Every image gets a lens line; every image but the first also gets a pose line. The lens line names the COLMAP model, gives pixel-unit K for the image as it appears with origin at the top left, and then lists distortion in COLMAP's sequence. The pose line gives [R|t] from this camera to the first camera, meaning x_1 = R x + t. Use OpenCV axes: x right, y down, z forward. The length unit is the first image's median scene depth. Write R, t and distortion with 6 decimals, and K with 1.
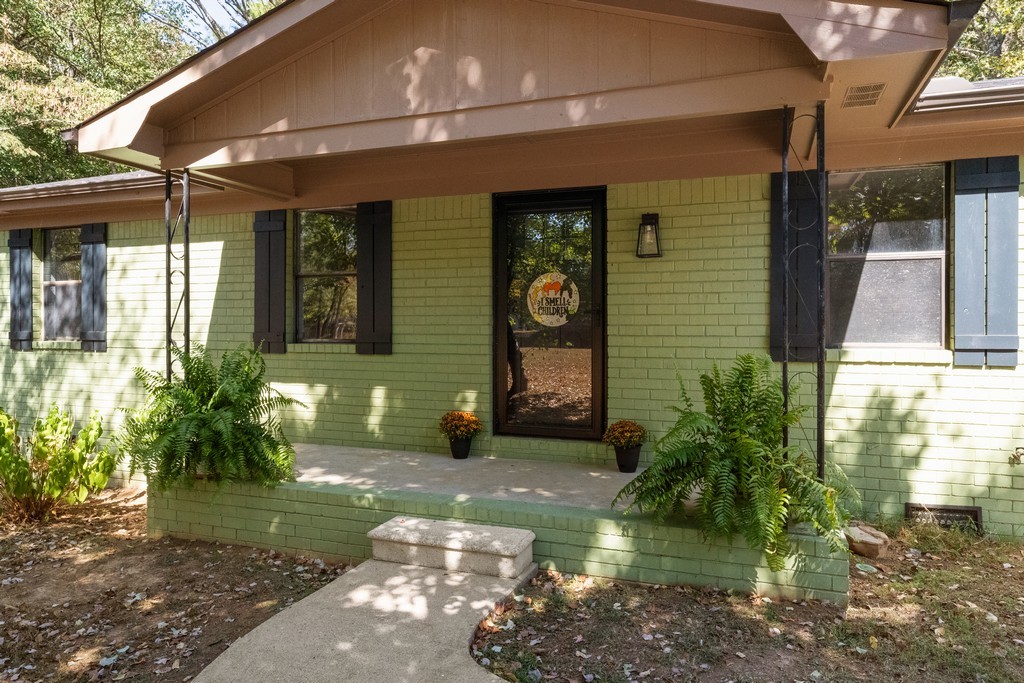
lens RADIAL K [[670.5, 0, 512.0], [0, 670.5, 341.5], [0, 0, 1]] dist [0.001604, 0.000401]
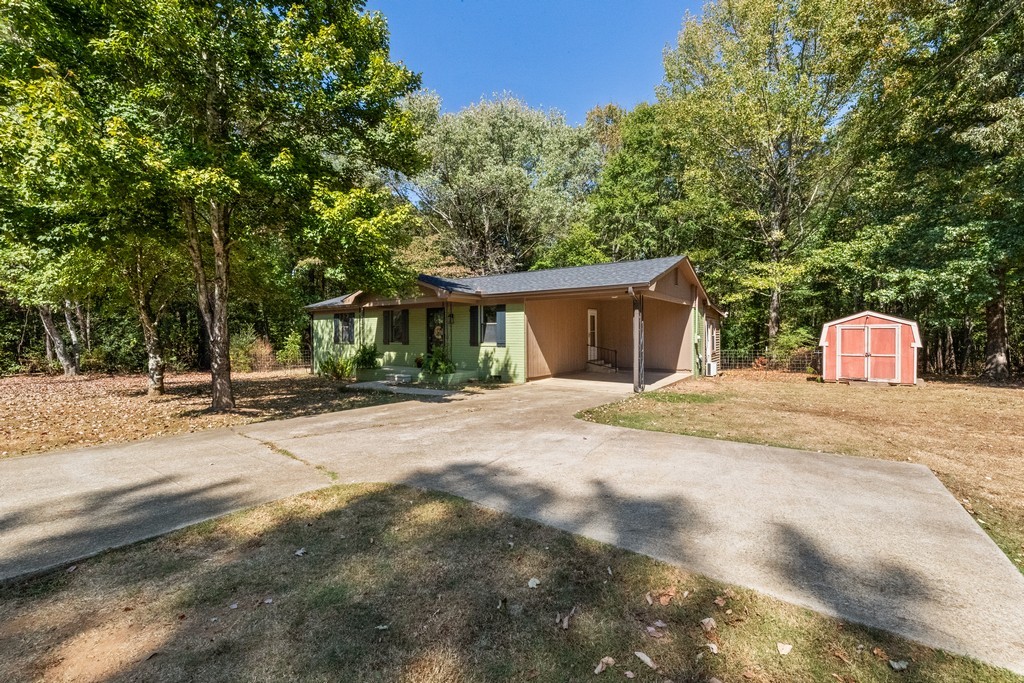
lens RADIAL K [[415.0, 0, 507.9], [0, 415.0, 343.4], [0, 0, 1]] dist [-0.002175, -0.000281]
pose [[0.964012, 0.000046, -0.265858, 1.360533], [0.001368, 0.999986, 0.005132, -0.003162], [0.265854, -0.005311, 0.963999, -1.662033]]
